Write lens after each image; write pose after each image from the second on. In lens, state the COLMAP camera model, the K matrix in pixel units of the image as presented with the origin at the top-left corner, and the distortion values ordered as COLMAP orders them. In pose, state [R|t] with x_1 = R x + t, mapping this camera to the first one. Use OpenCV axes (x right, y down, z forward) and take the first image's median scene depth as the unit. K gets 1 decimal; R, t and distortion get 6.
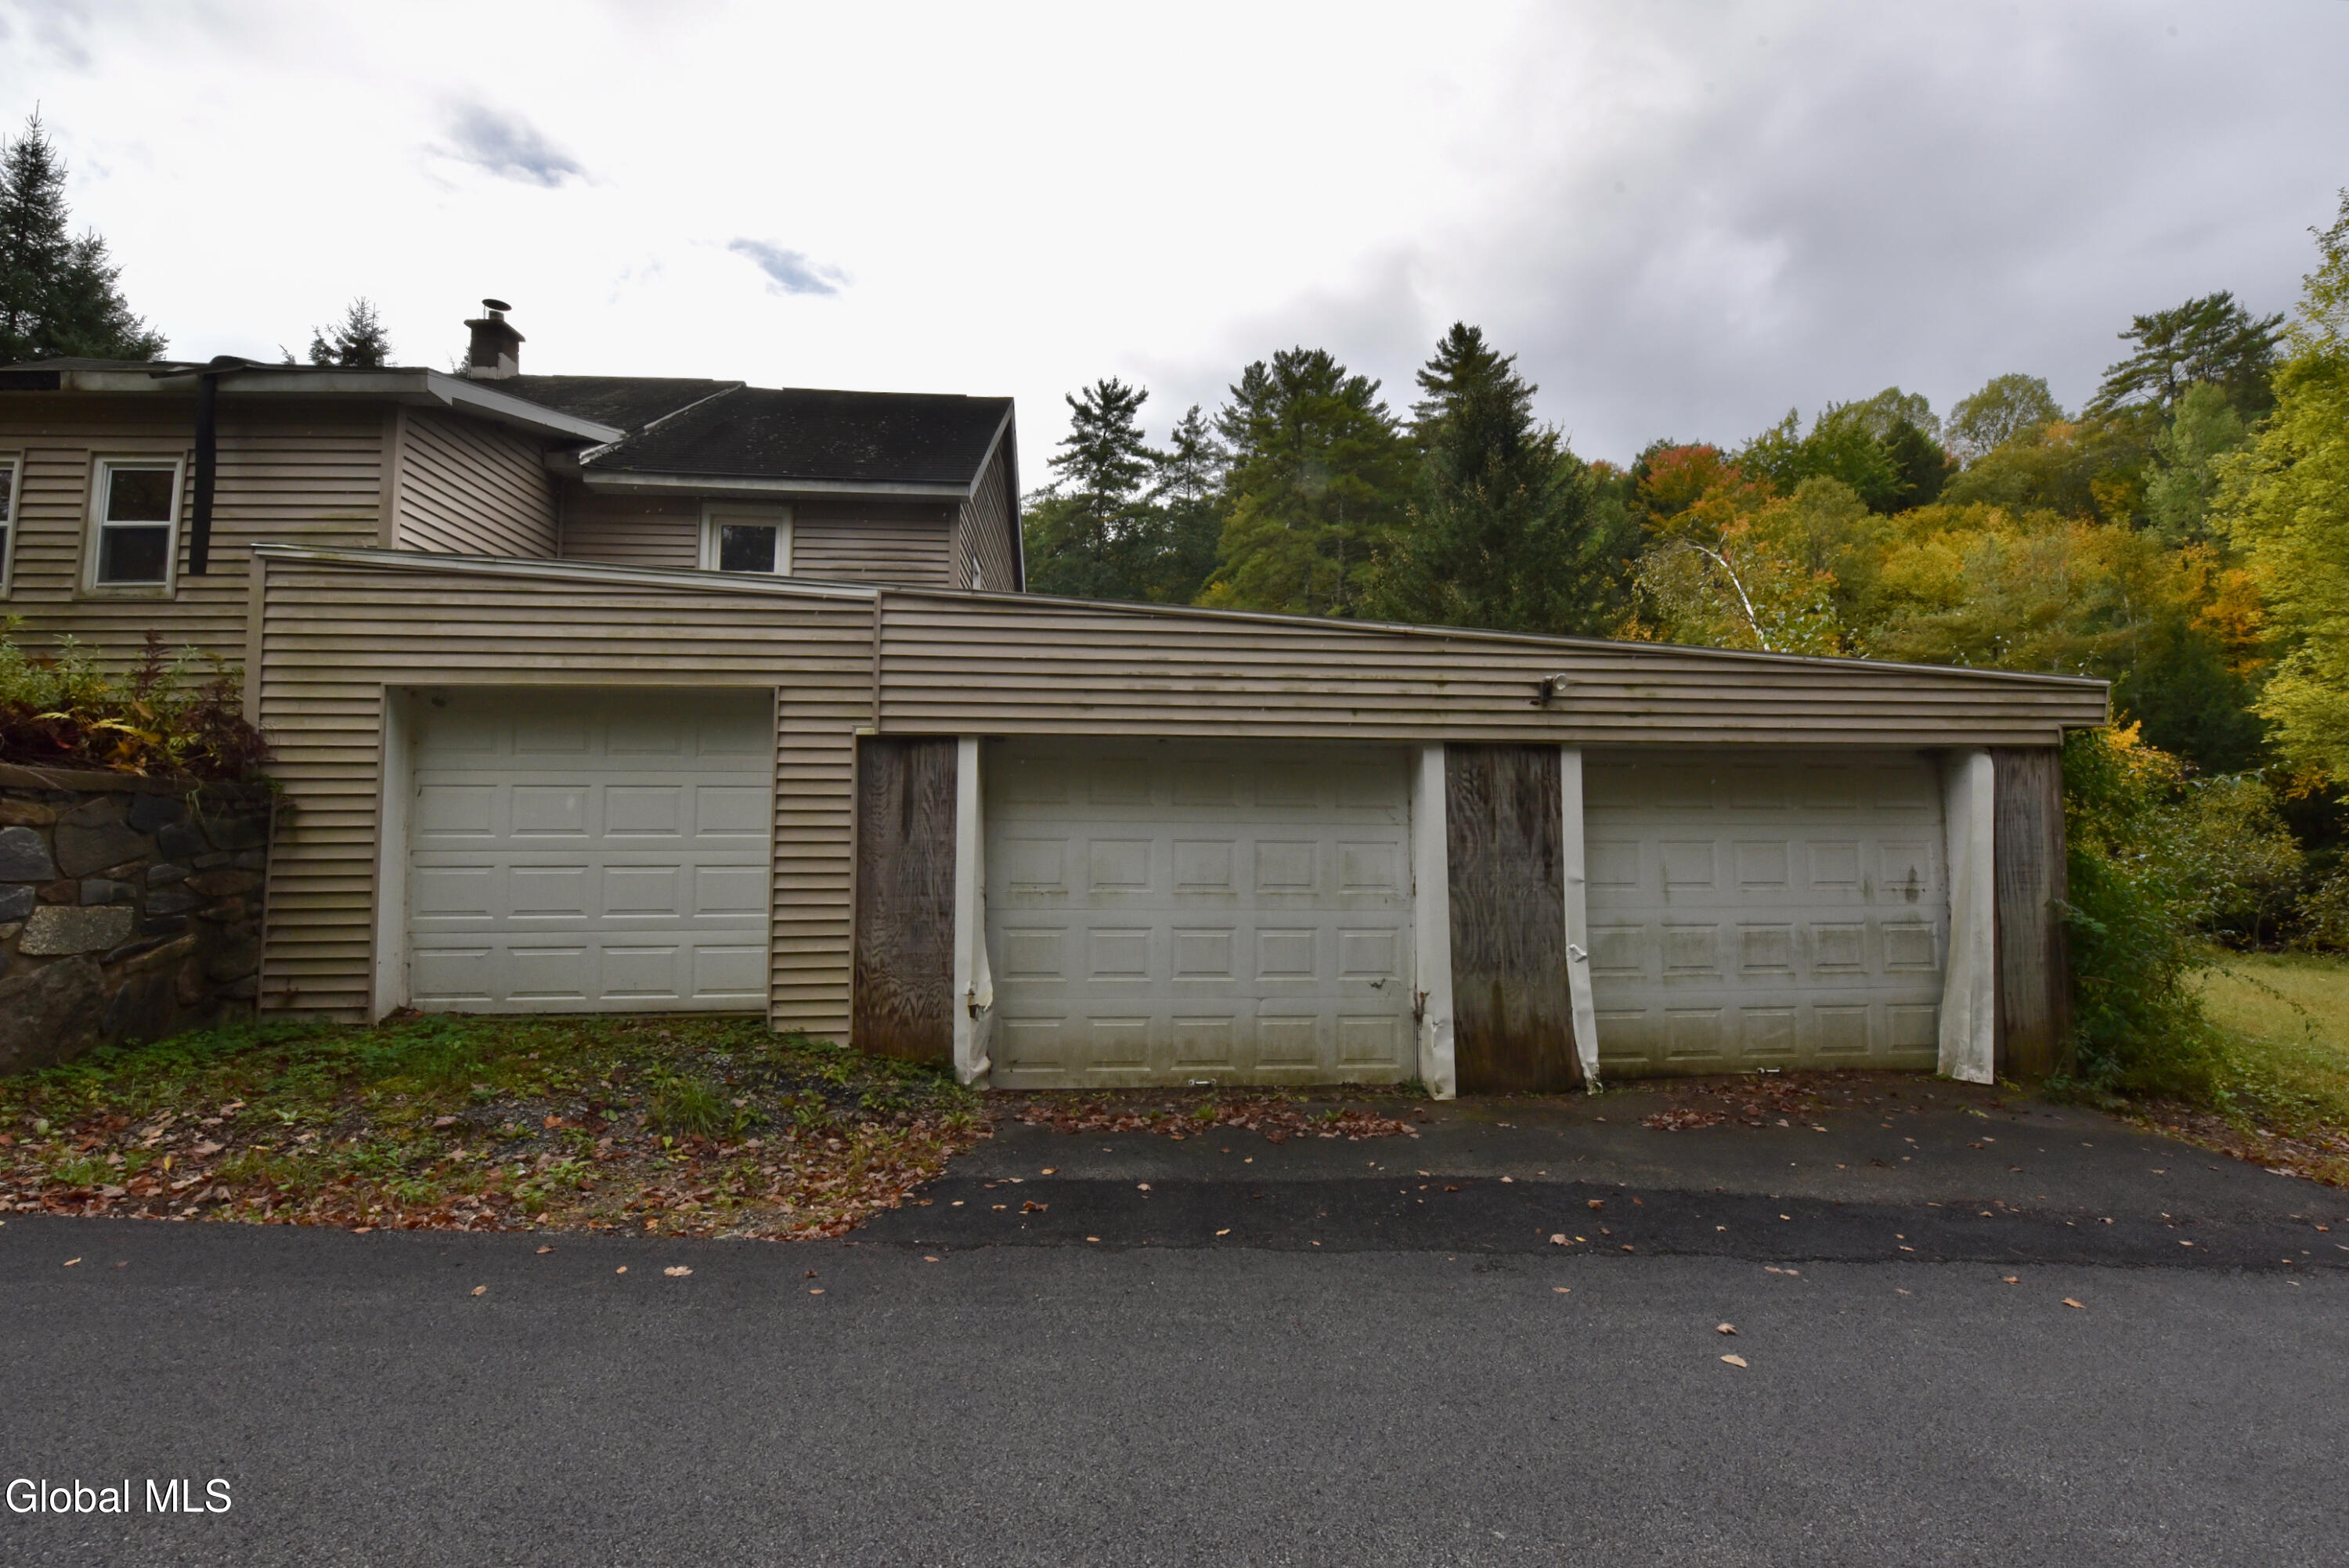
lens RADIAL K [[982.5, 0, 1183.1], [0, 982.5, 772.7], [0, 0, 1]] dist [-0.020256, 0.000248]
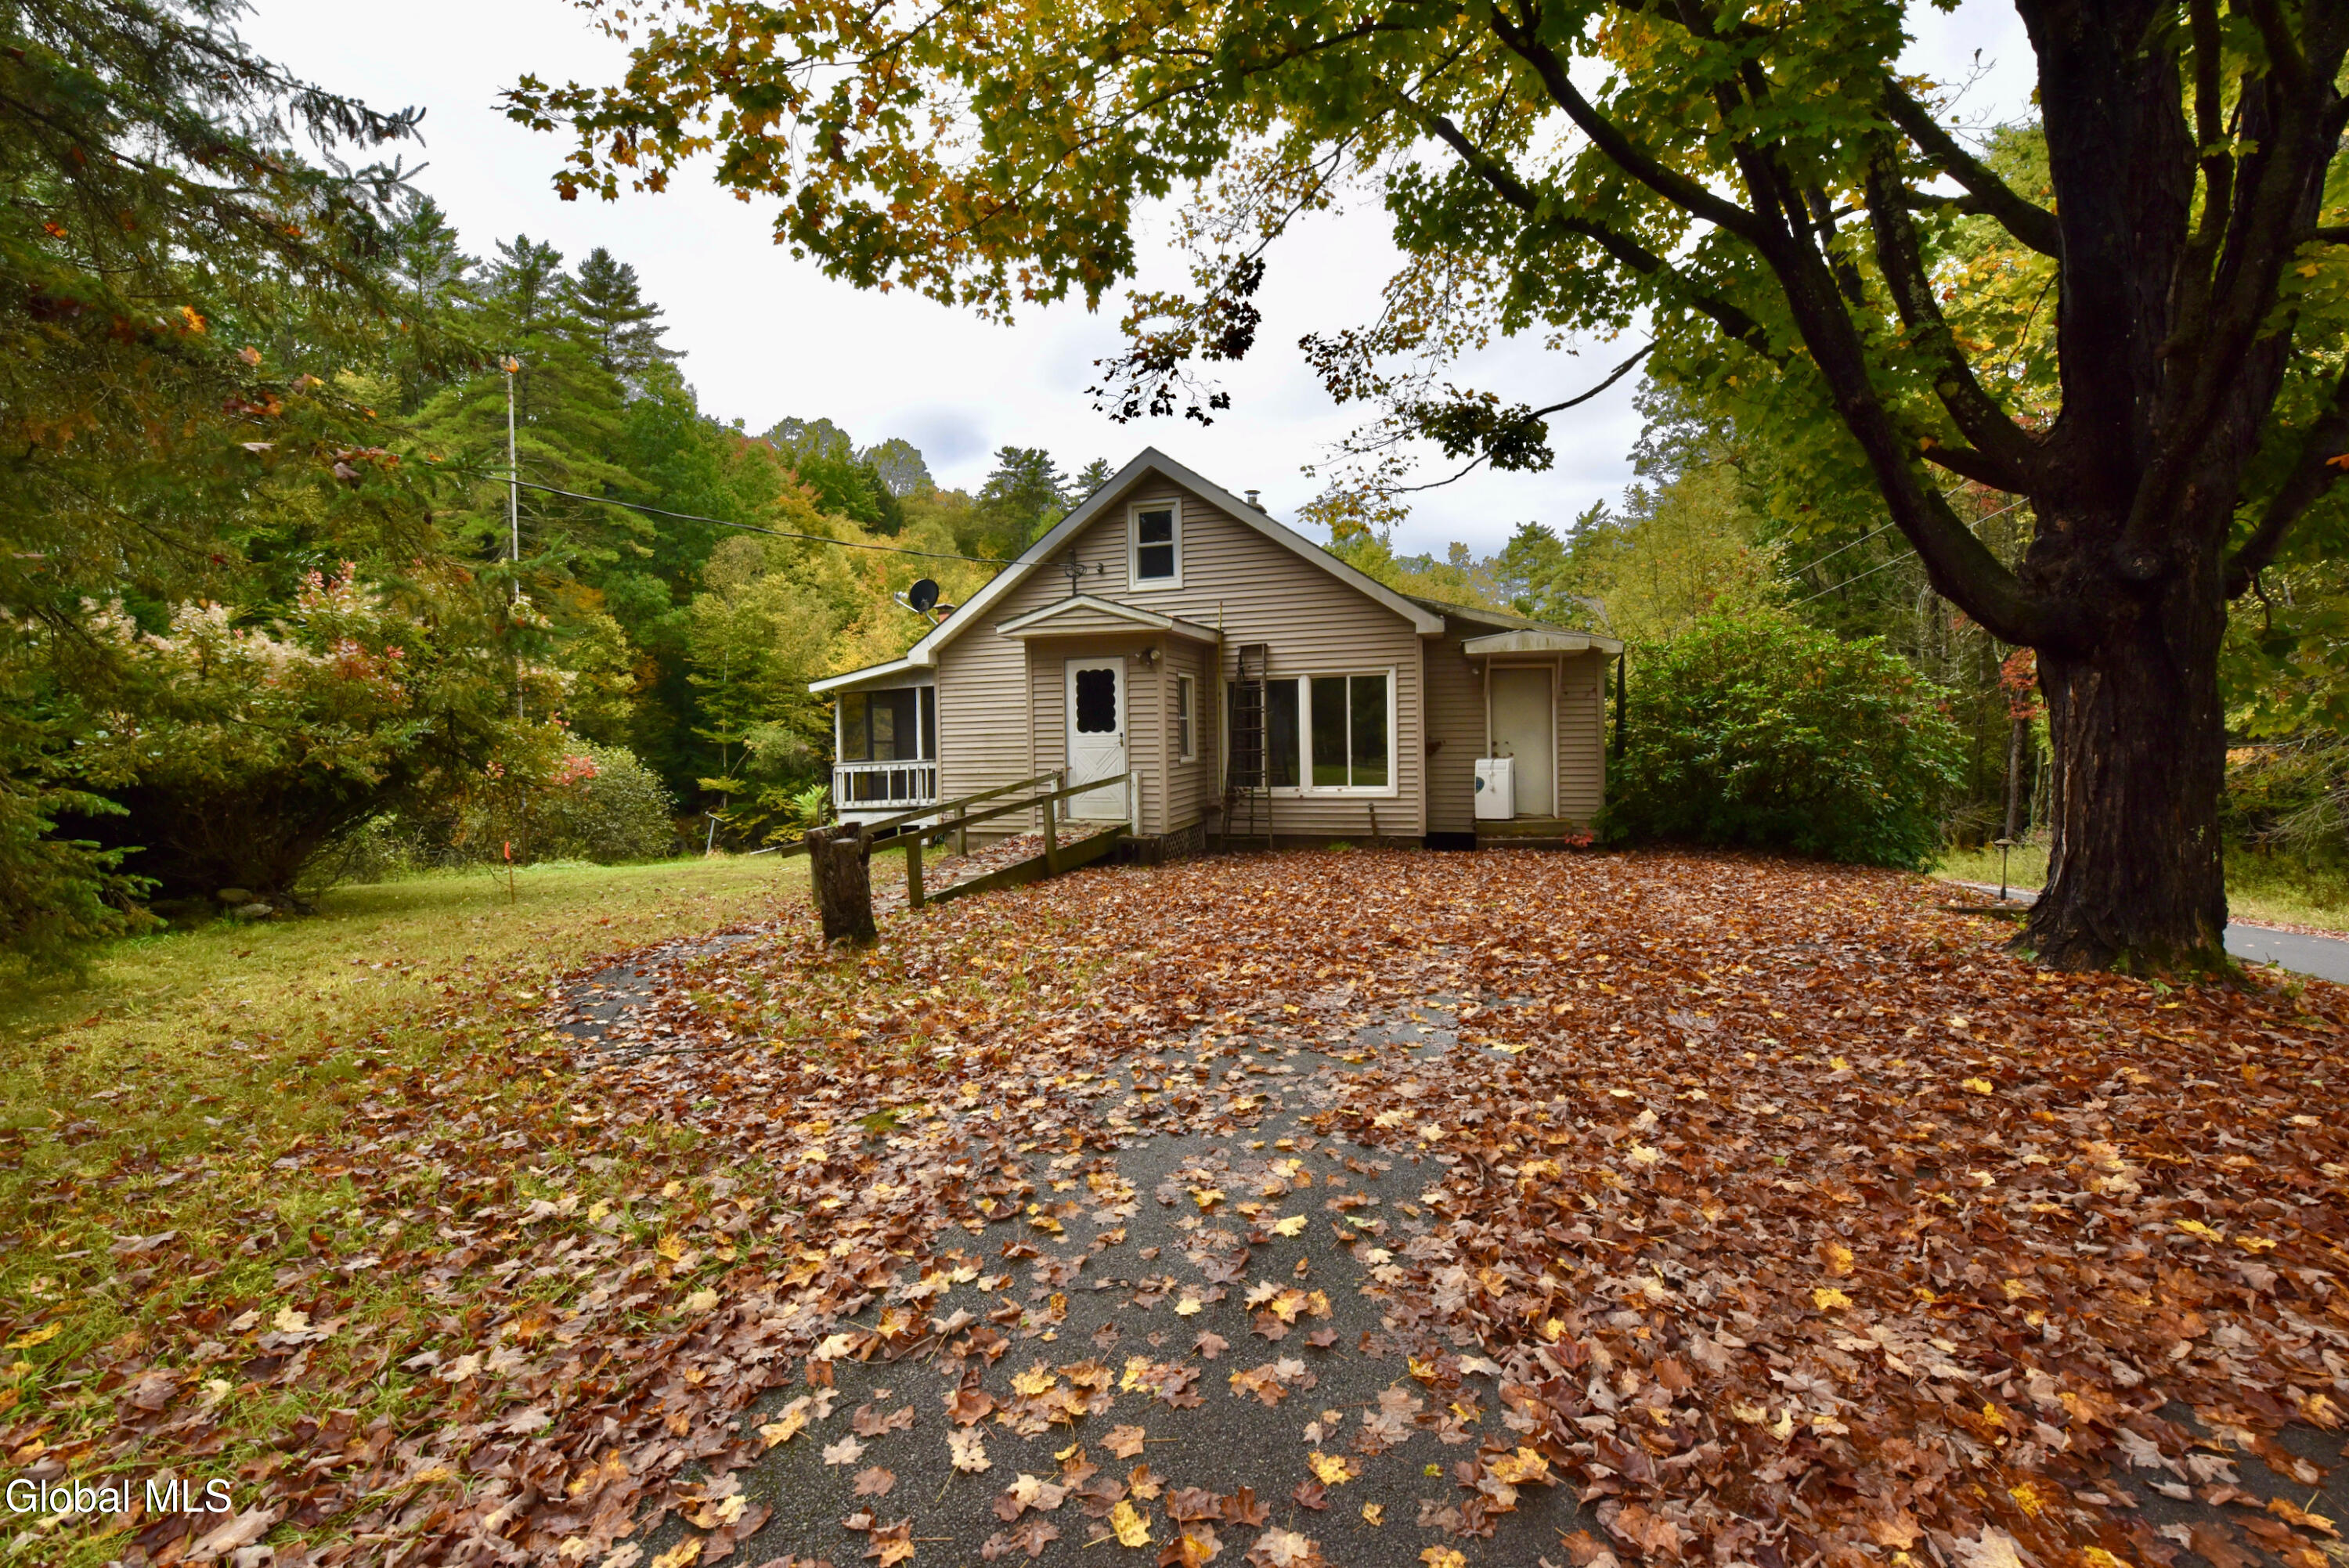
lens RADIAL K [[959.5, 0, 1184.1], [0, 959.5, 775.3], [0, 0, 1]] dist [-0.019208, -0.000345]
pose [[0.343562, -0.041762, 0.938201, -0.381916], [-0.053877, 0.996489, 0.064085, -0.024802], [-0.937583, -0.072564, 0.340106, 0.081883]]
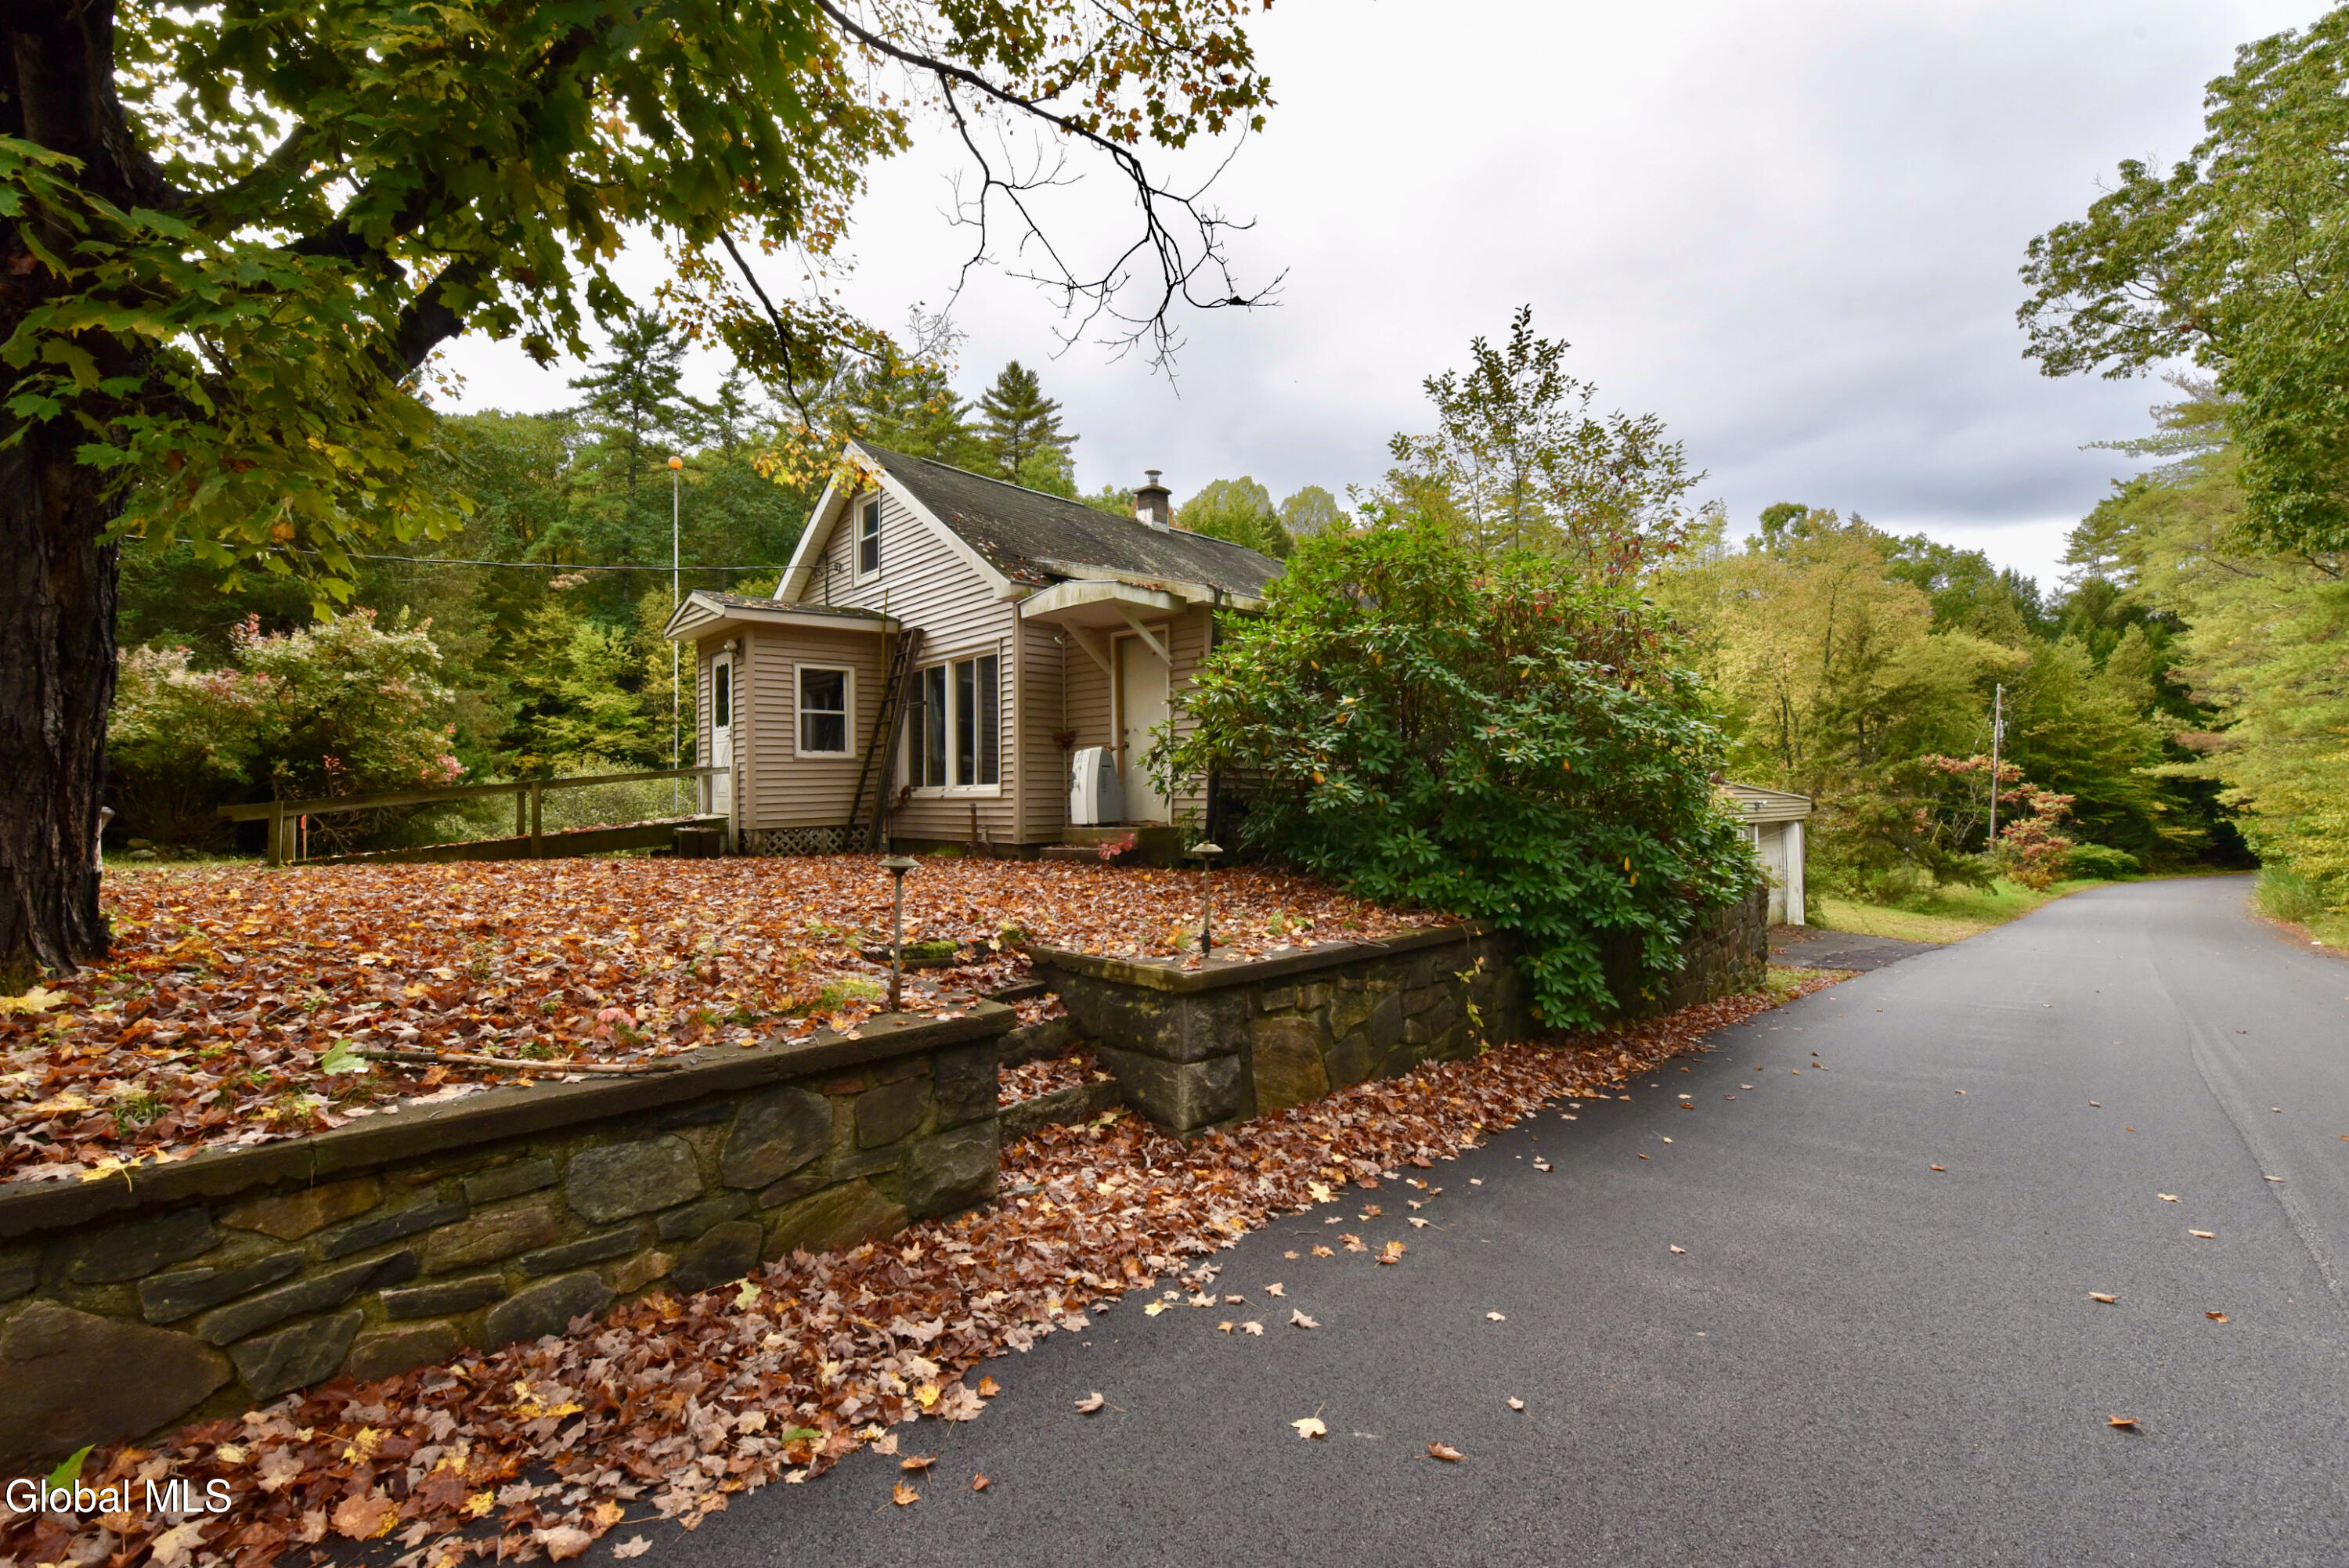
lens RADIAL K [[959.5, 0, 1184.1], [0, 959.5, 775.3], [0, 0, 1]] dist [-0.019208, -0.000345]
pose [[0.752544, -0.004336, 0.658528, -0.284995], [-0.033521, 0.998430, 0.044882, -0.022643], [-0.657688, -0.055850, 0.751217, -0.018249]]
